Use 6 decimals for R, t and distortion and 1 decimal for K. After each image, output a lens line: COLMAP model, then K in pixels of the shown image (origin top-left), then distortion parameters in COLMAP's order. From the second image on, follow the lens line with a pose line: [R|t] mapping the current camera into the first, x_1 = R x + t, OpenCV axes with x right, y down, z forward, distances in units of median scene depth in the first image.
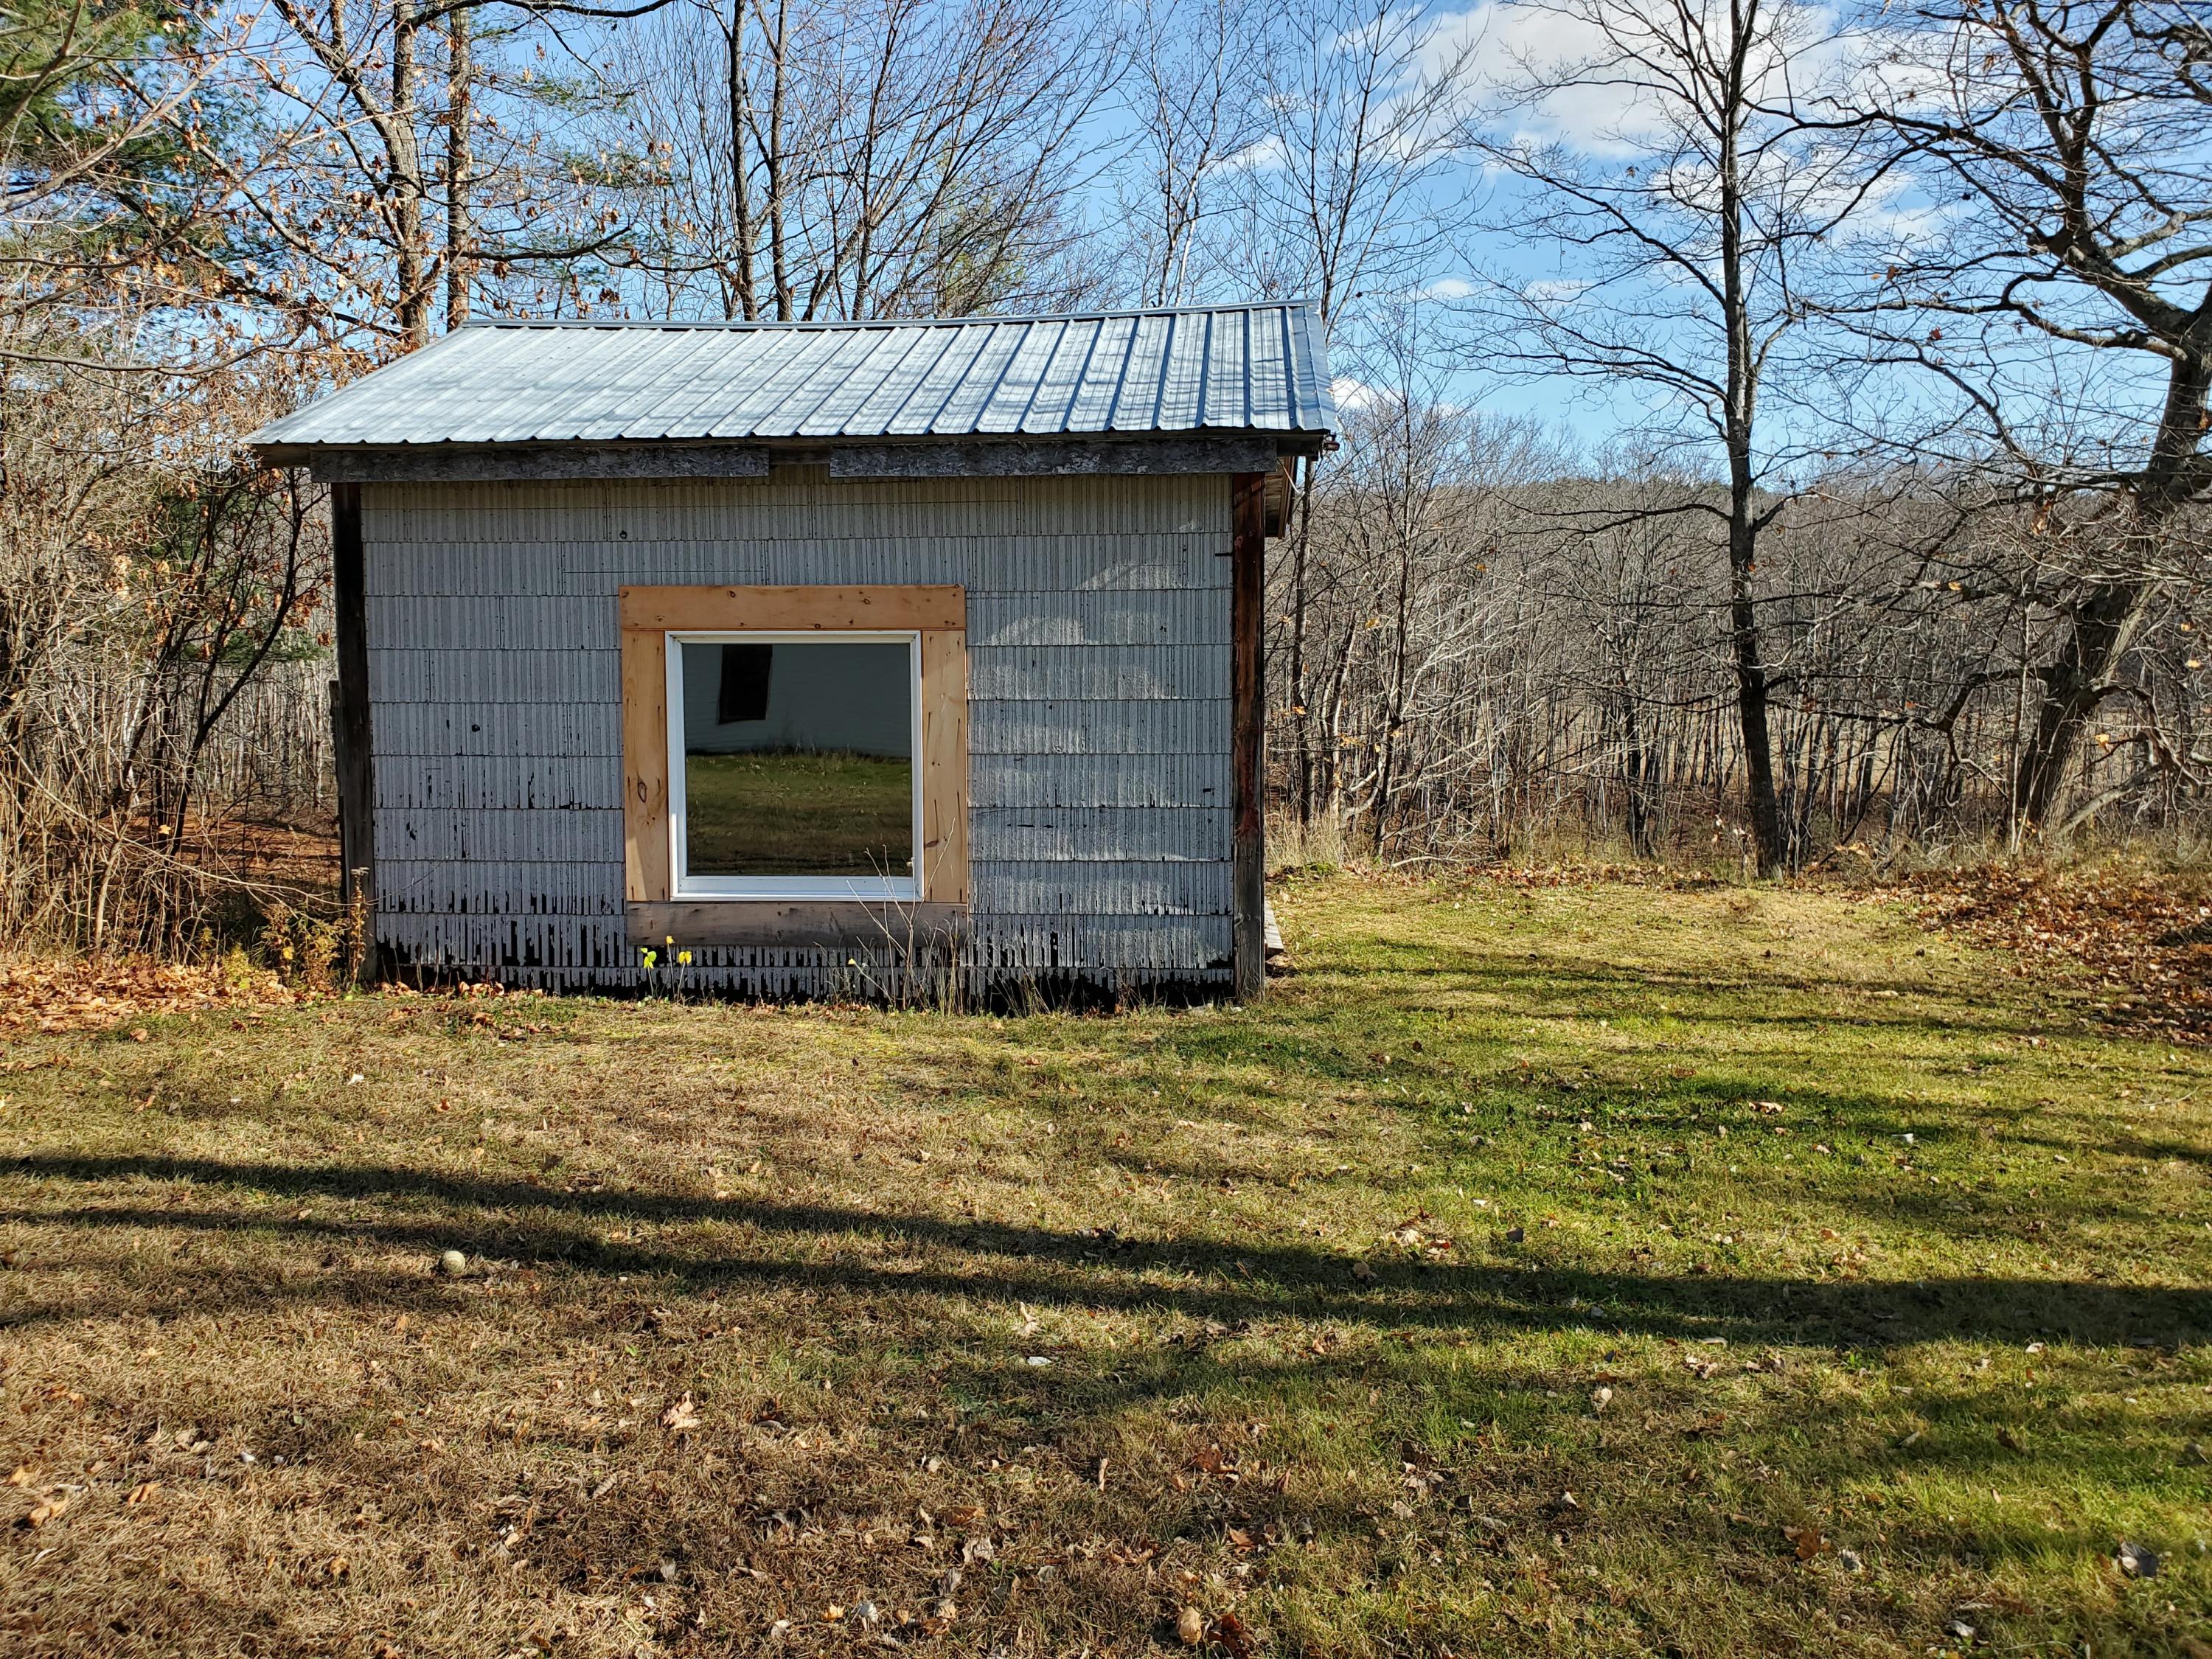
lens RADIAL K [[1695.5, 0, 1119.5], [0, 1695.5, 802.0], [0, 0, 1]] dist [0.046686, -0.057451]
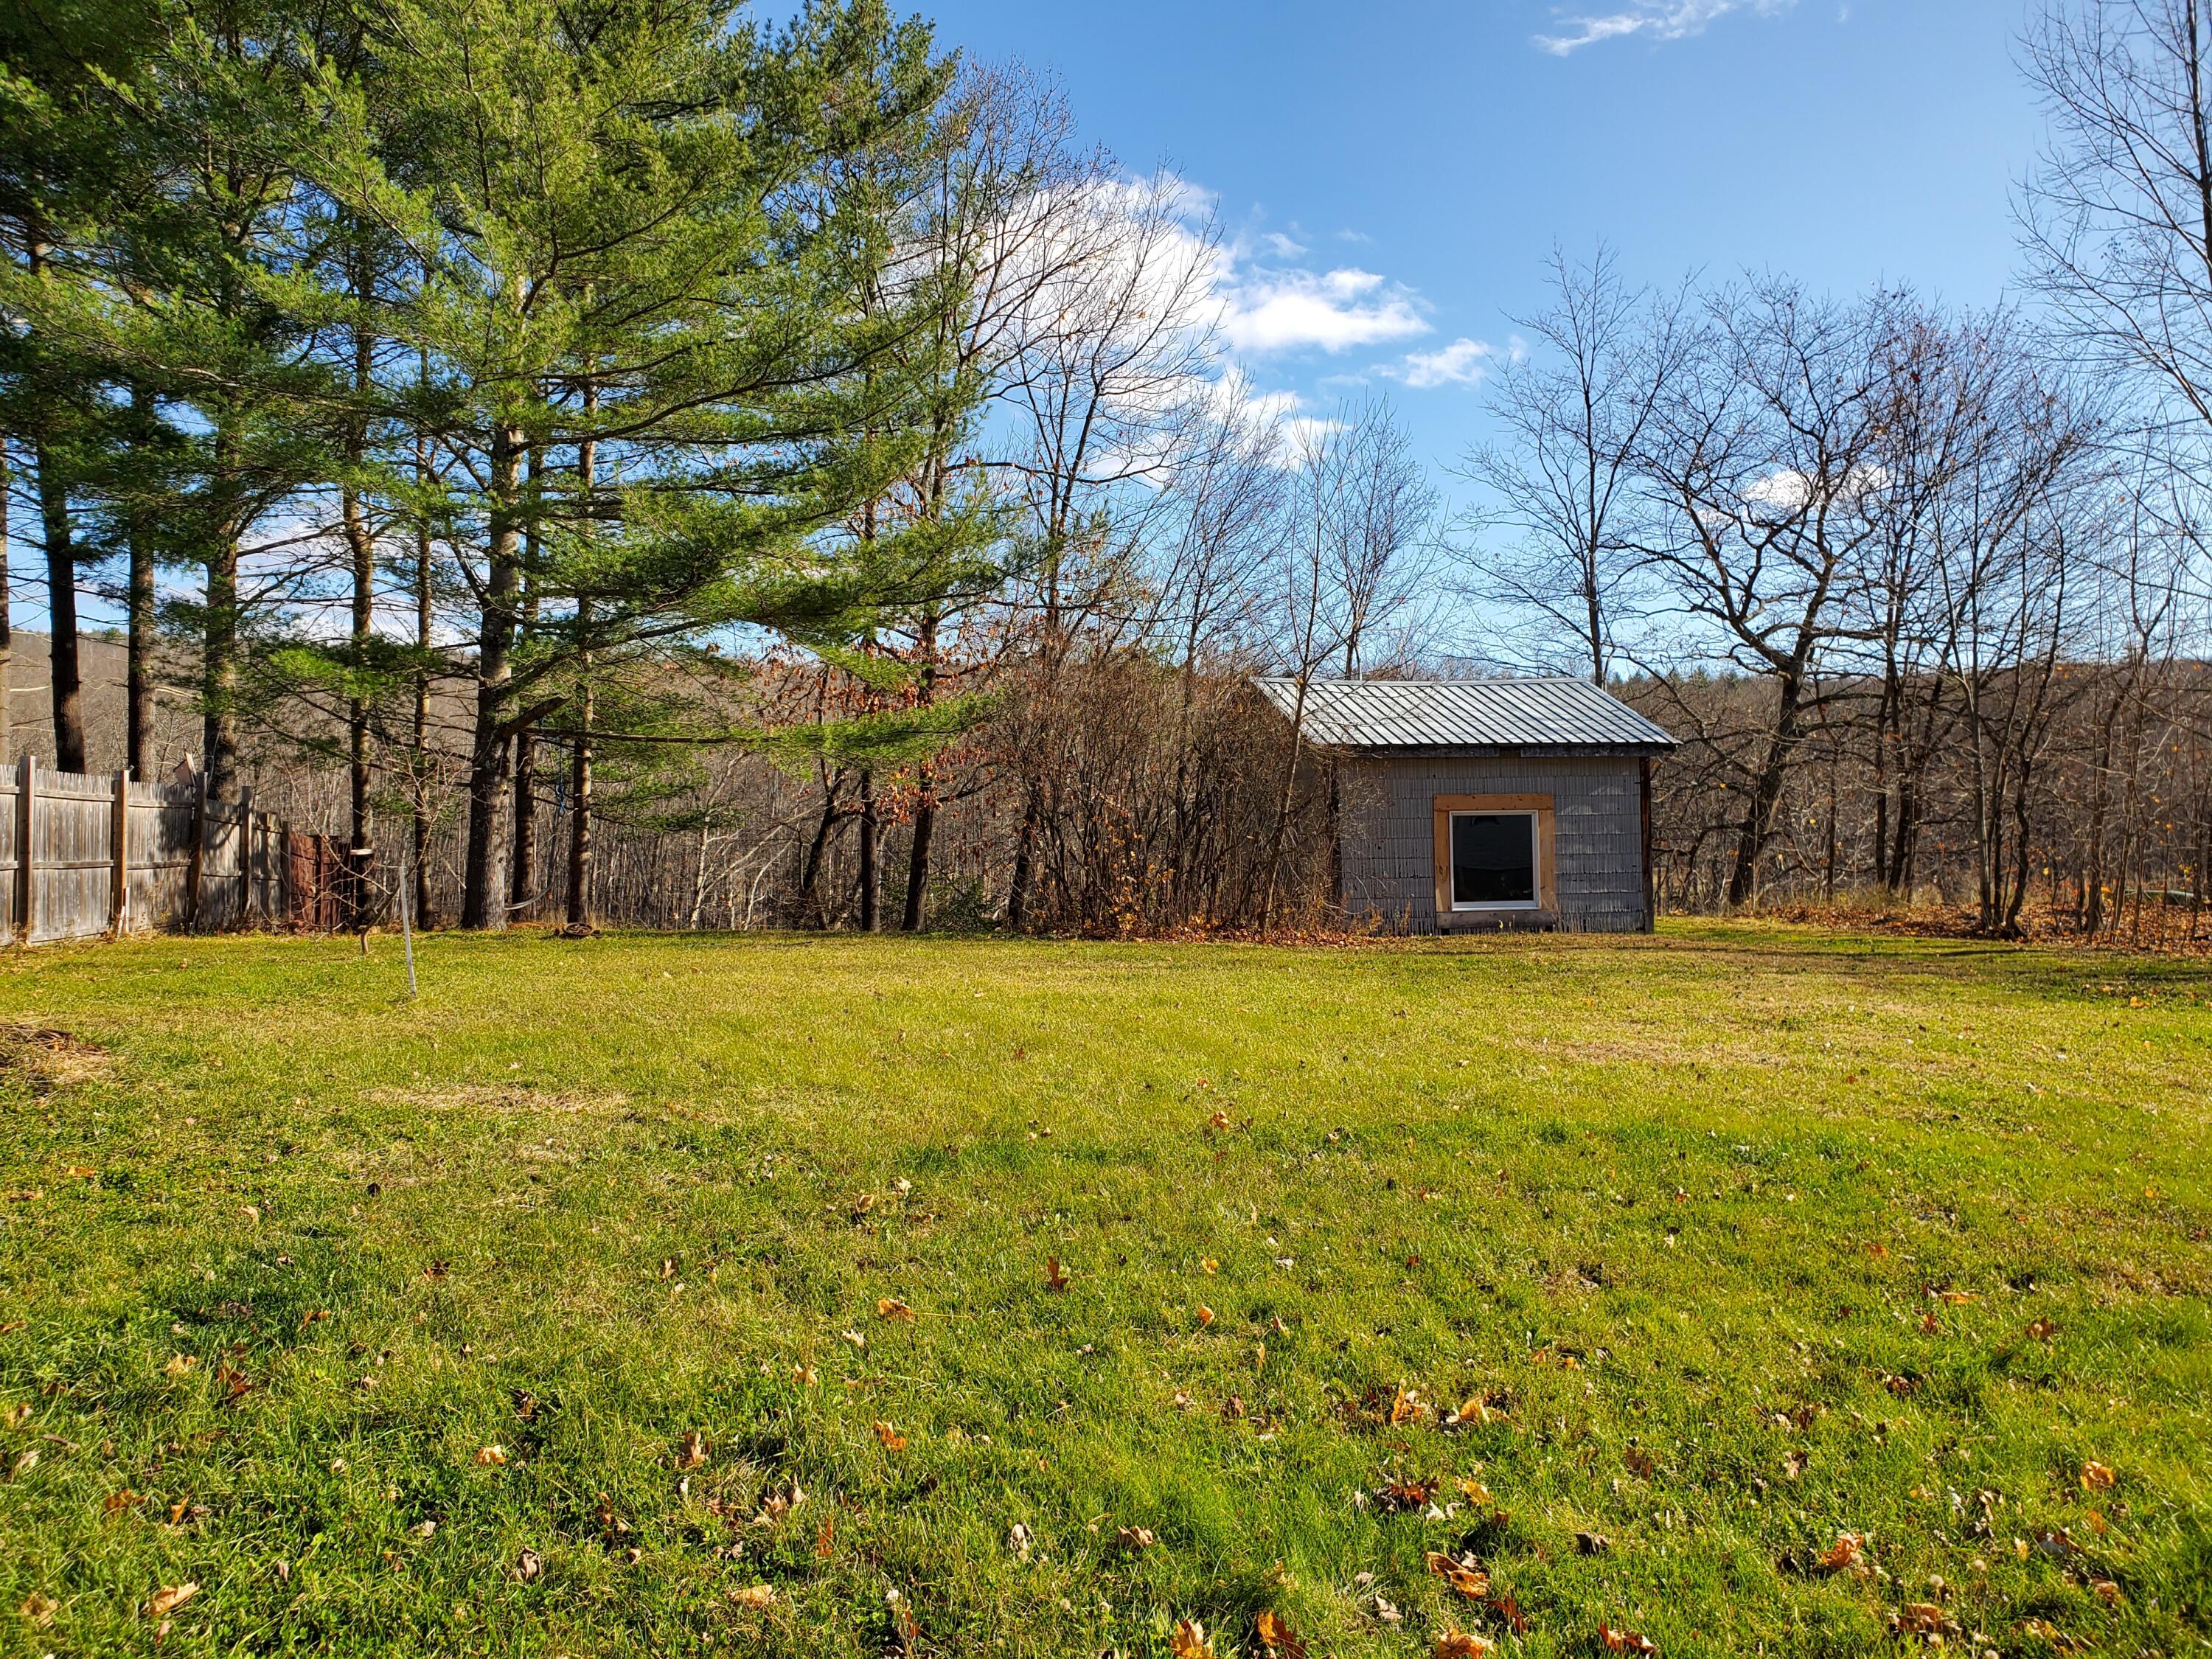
lens RADIAL K [[1695.5, 0, 1119.5], [0, 1695.5, 802.0], [0, 0, 1]] dist [0.046686, -0.057451]
pose [[0.946719, -0.008529, 0.321947, -1.637890], [0.040088, 0.994996, -0.091525, 0.111008], [-0.319555, 0.099555, 0.942323, -1.387131]]
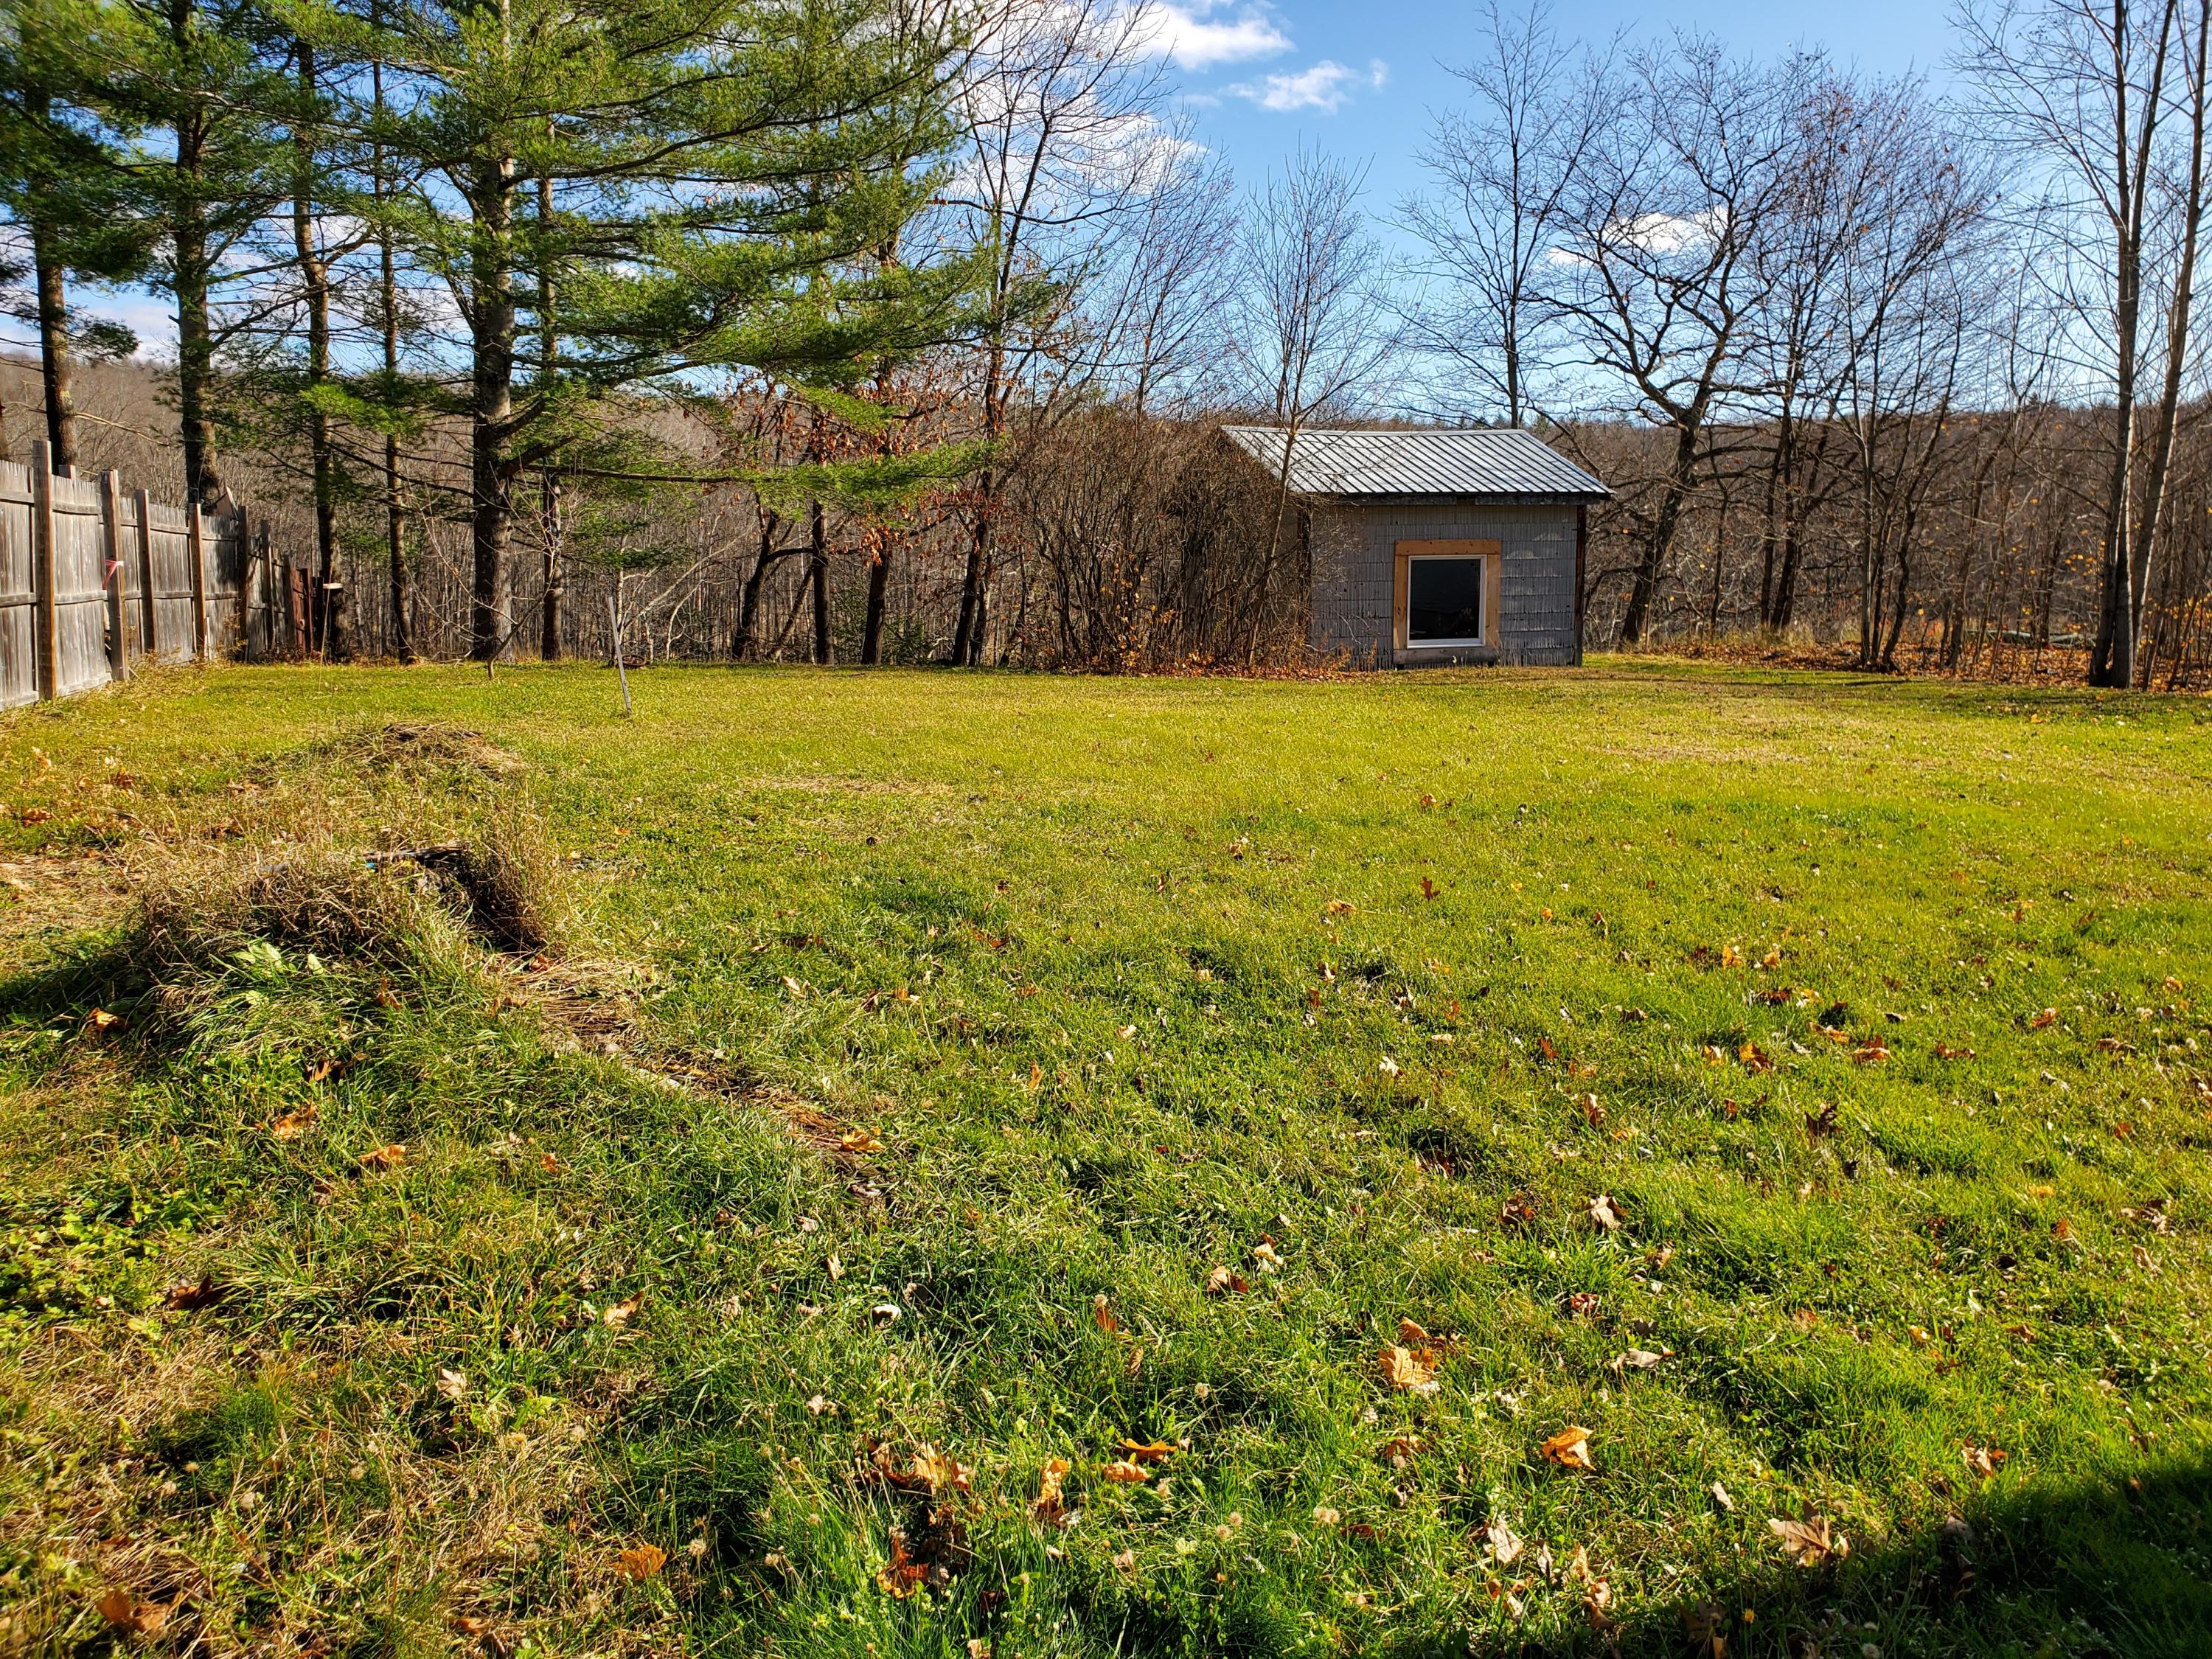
lens RADIAL K [[1695.5, 0, 1119.5], [0, 1695.5, 802.0], [0, 0, 1]] dist [0.046686, -0.057451]
pose [[0.911047, -0.062842, 0.407486, -1.955983], [0.040361, 0.997163, 0.063542, 0.118210], [-0.410323, -0.041444, 0.910998, -1.500828]]
